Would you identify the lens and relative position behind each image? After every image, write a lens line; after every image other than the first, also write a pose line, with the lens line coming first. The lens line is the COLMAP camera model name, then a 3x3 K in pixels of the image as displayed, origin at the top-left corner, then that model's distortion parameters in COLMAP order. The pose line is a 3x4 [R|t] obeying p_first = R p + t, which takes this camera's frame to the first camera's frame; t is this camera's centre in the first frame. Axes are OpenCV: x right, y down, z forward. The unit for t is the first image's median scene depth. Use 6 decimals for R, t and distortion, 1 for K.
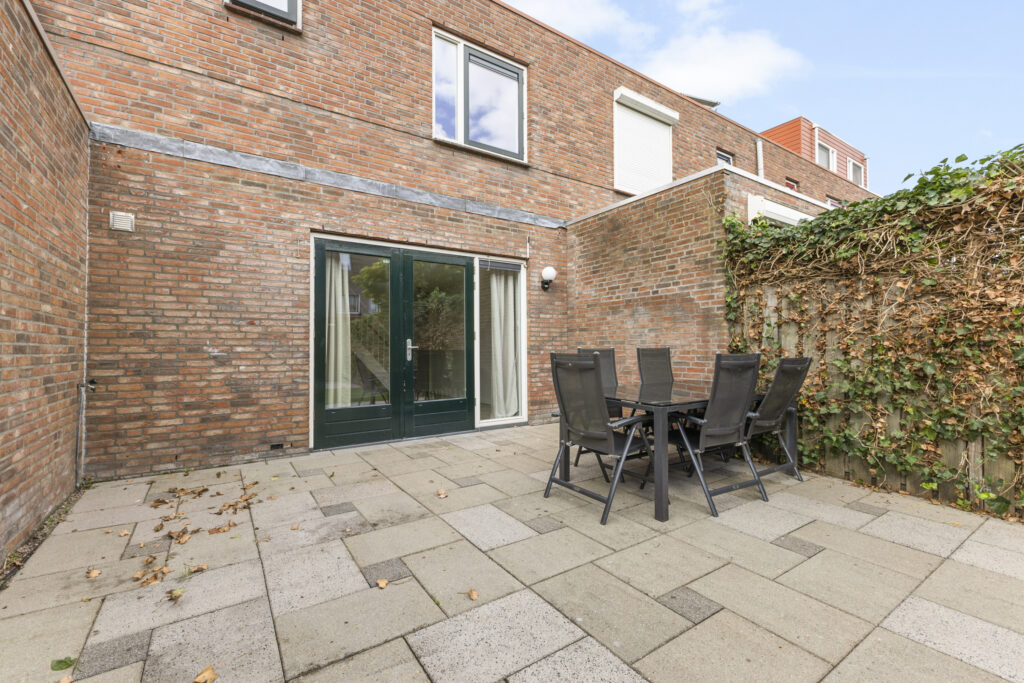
lens RADIAL K [[442.3, 0, 511.7], [0, 442.3, 339.2], [0, 0, 1]] dist [0.014241, 0.000442]
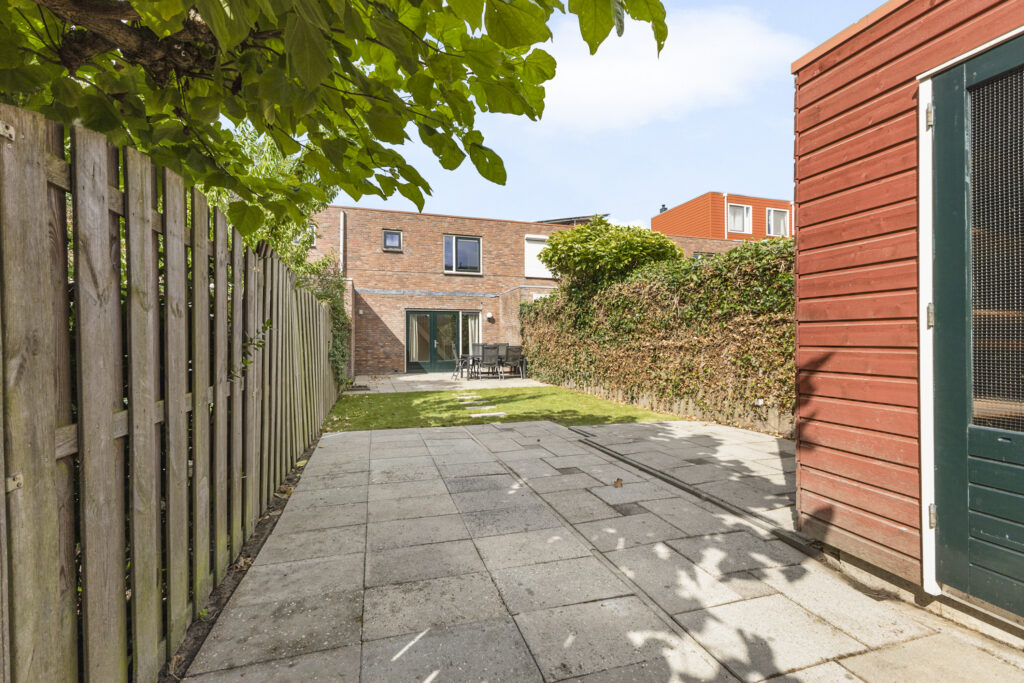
lens RADIAL K [[442.3, 0, 510.1], [0, 442.3, 343.6], [0, 0, 1]] dist [0.014241, 0.000442]
pose [[0.958531, -0.003121, -0.284972, 1.237971], [0.007513, 0.999869, 0.014321, -0.019637], [0.284890, -0.015868, 0.958429, -1.947218]]
